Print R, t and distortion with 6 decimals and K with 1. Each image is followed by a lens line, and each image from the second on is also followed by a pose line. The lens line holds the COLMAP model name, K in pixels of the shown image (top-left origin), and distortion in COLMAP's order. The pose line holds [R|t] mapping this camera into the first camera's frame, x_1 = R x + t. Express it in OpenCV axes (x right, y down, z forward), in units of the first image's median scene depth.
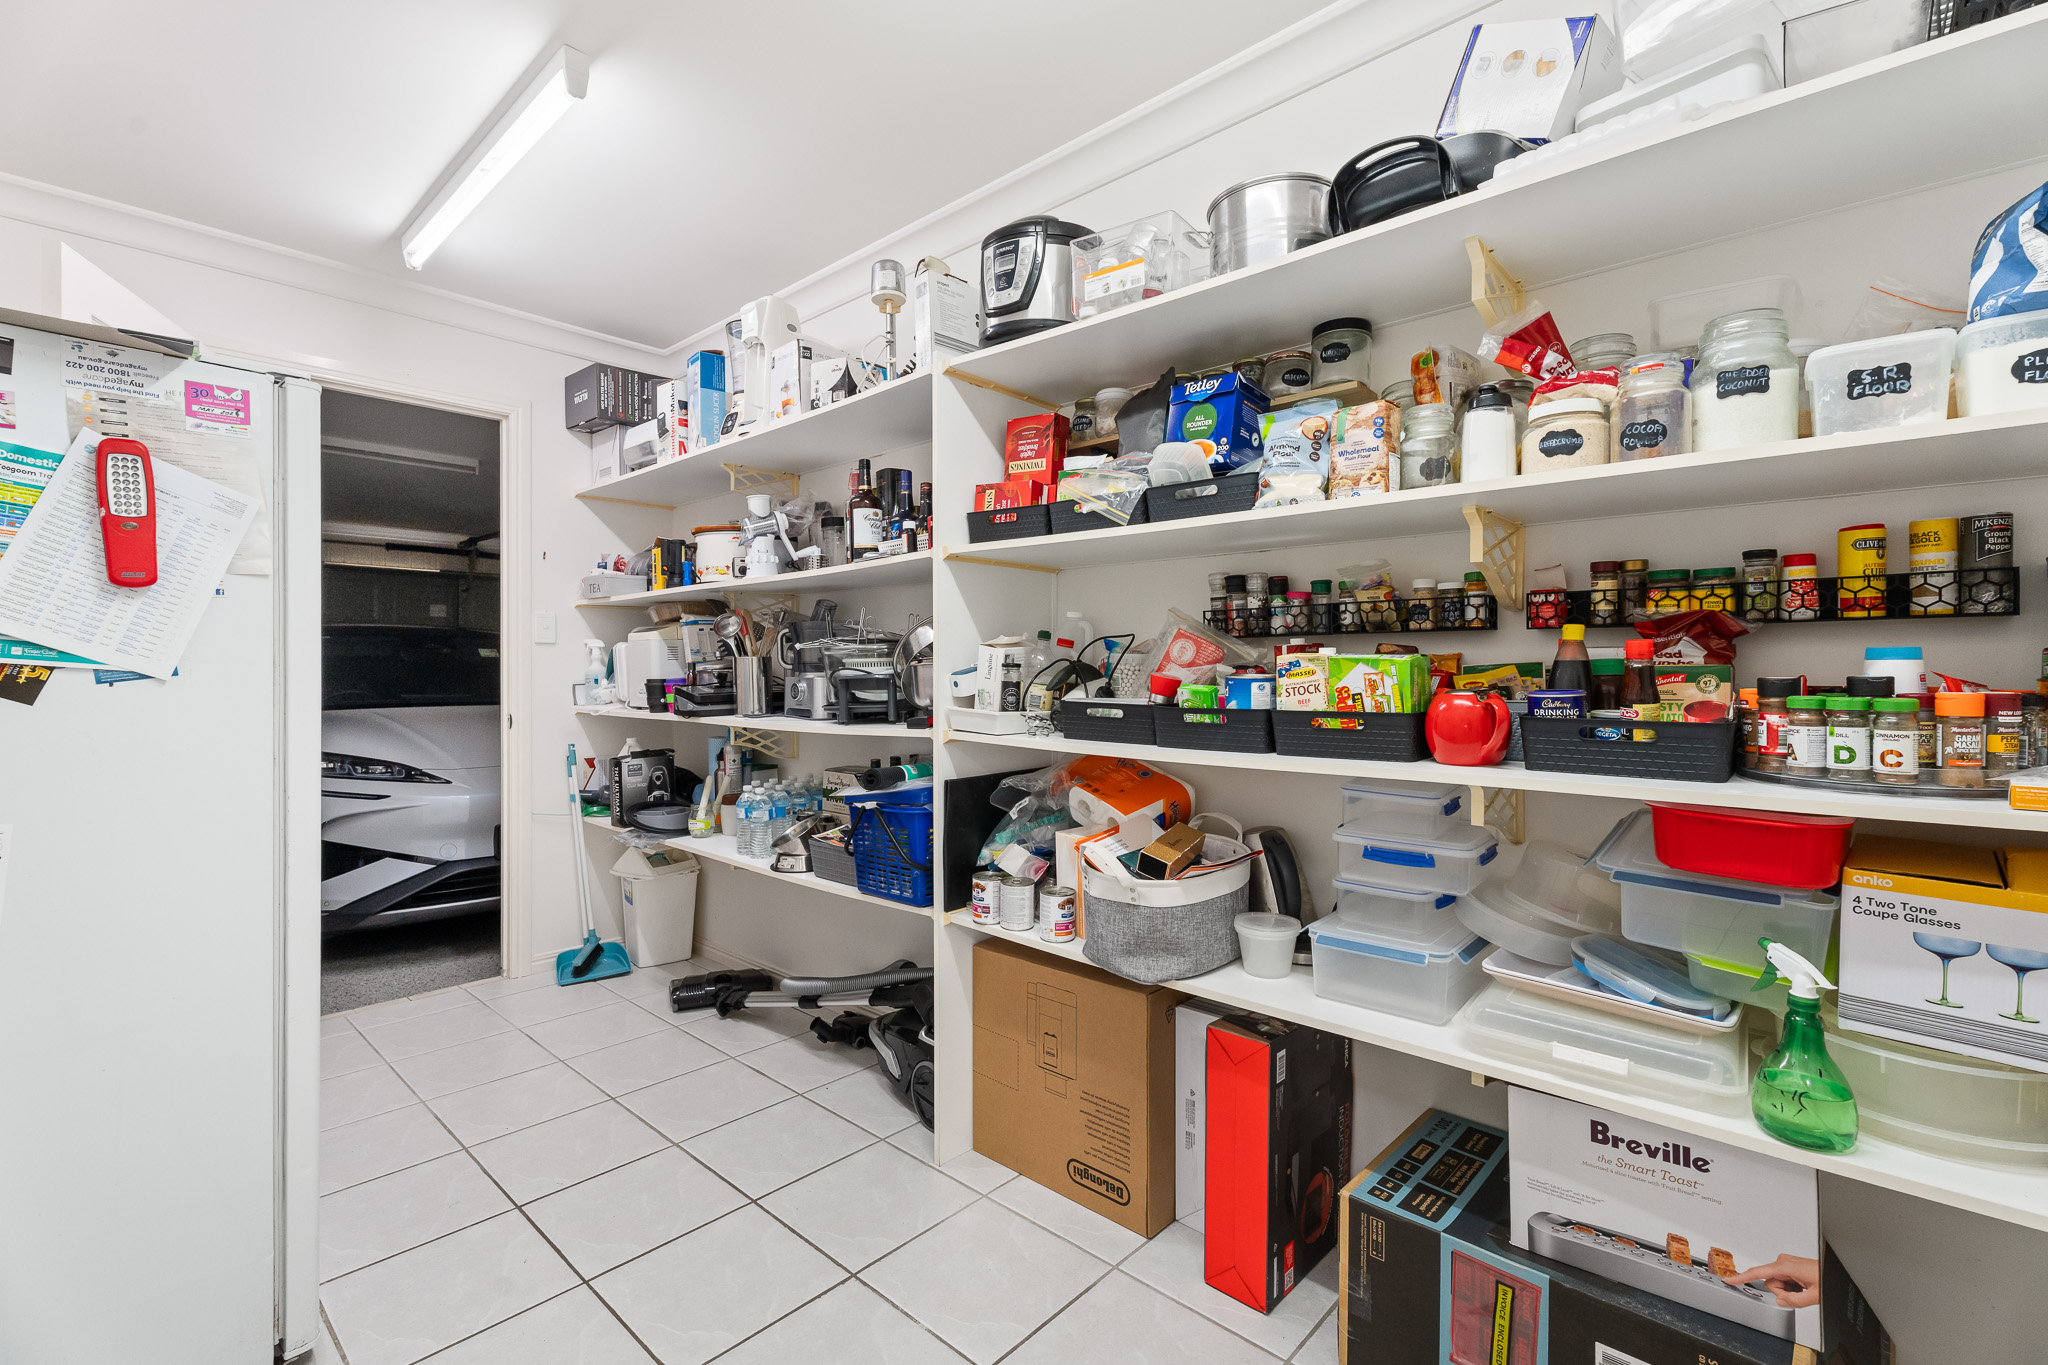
lens RADIAL K [[896.0, 0, 1018.6], [0, 896.0, 675.5], [0, 0, 1]] dist [-0.001495, -0.004297]
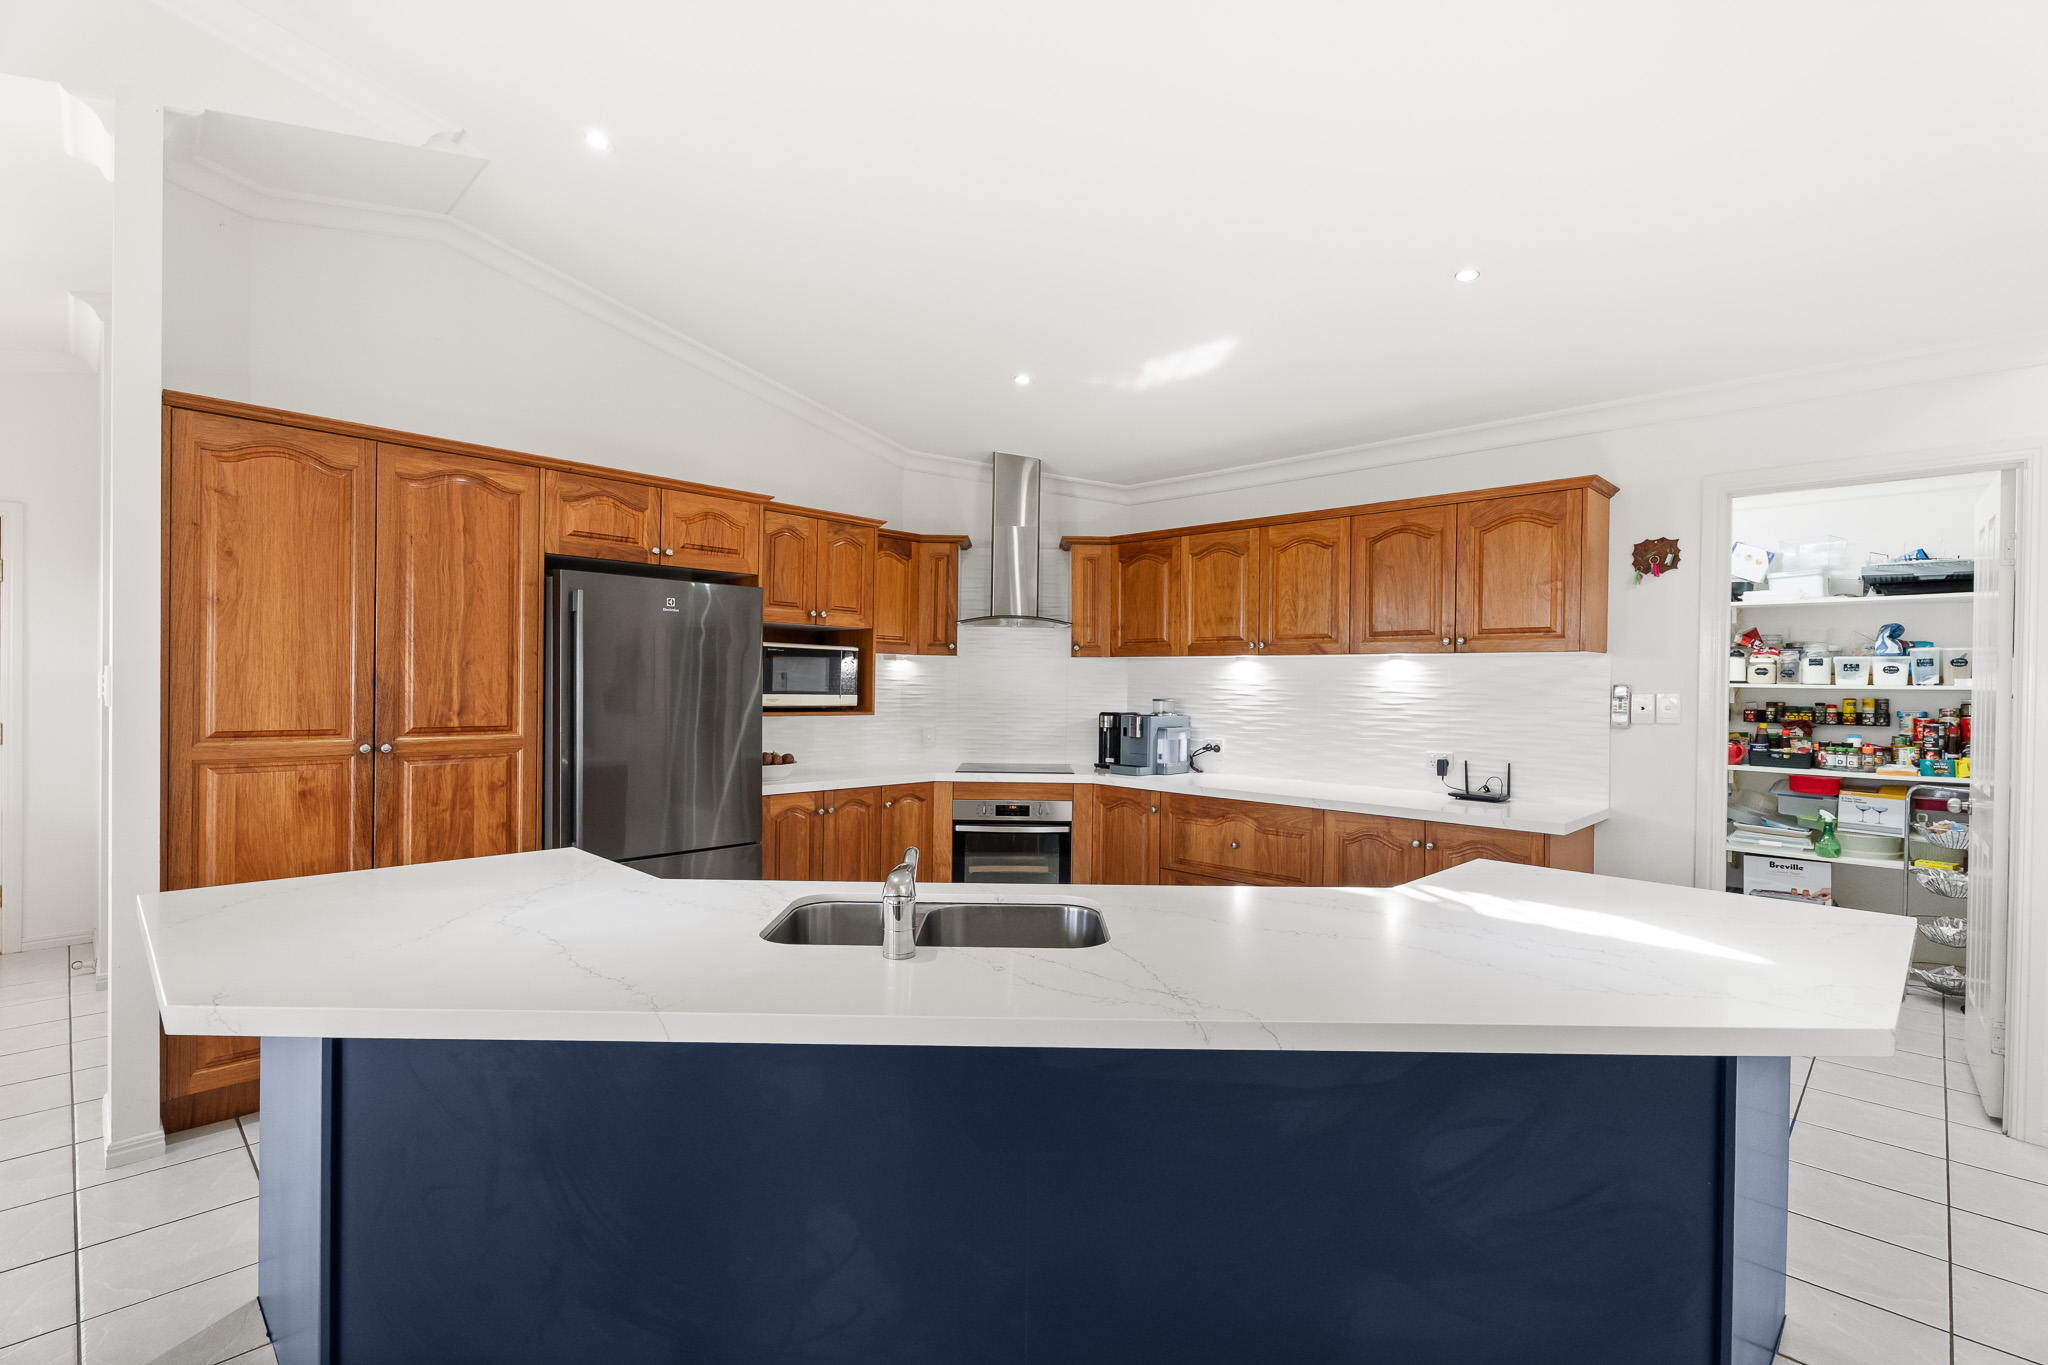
lens RADIAL K [[896.0, 0, 1030.9], [0, 896.0, 691.1], [0, 0, 1]] dist [-0.001495, -0.004297]
pose [[0.999165, 0.008828, -0.039890, -2.237220], [-0.008451, 0.999918, 0.009623, -0.208292], [0.039971, -0.009278, 0.999158, -2.761788]]
